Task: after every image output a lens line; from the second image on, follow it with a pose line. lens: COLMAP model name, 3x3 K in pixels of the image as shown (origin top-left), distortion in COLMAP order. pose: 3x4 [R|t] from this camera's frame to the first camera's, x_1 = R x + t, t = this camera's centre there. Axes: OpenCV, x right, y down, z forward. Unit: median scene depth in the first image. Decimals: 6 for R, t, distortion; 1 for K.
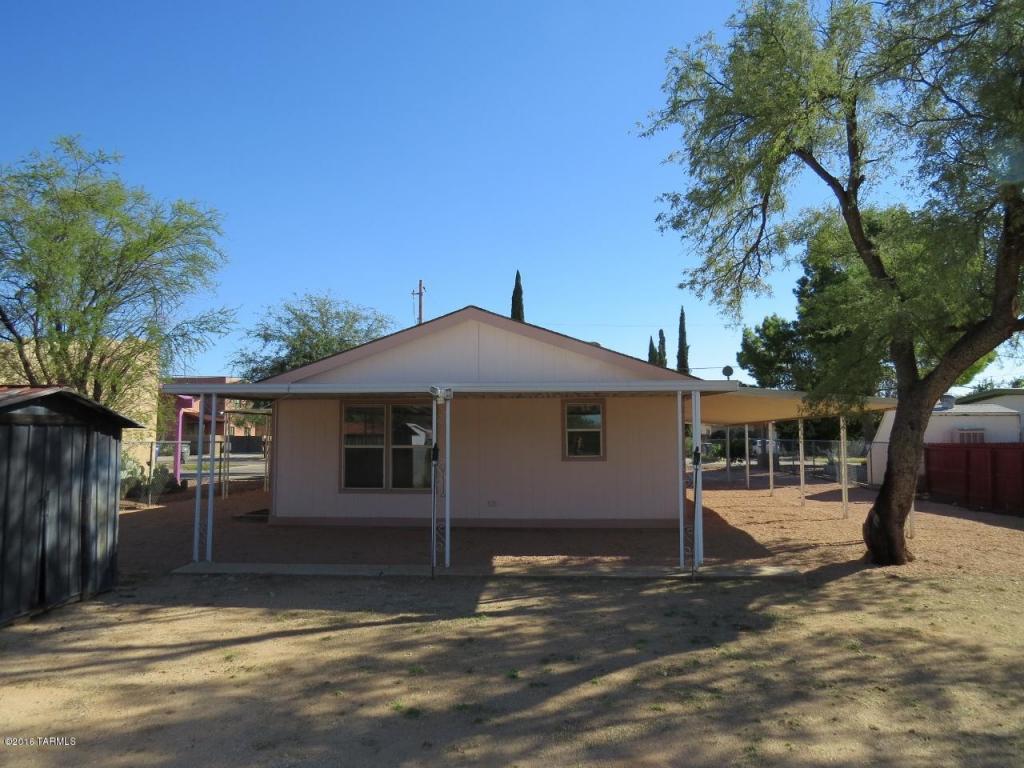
lens RADIAL K [[759.2, 0, 512.0], [0, 759.2, 384.0], [0, 0, 1]] dist [0.006972, 0.004882]
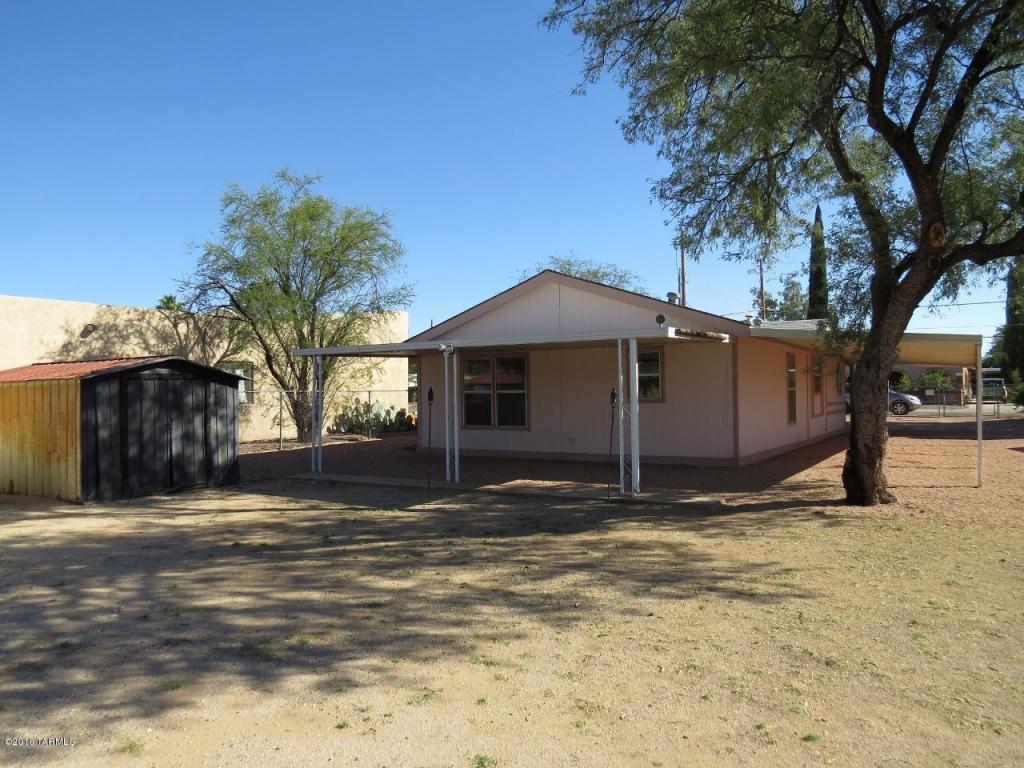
lens RADIAL K [[758.9, 0, 512.0], [0, 758.9, 384.0], [0, 0, 1]] dist [0.071873, 0.001273]
pose [[0.887765, -0.014895, -0.460057, 0.703830], [0.046056, 0.997335, 0.056582, 0.003023], [0.457988, -0.071420, 0.886085, -0.108278]]
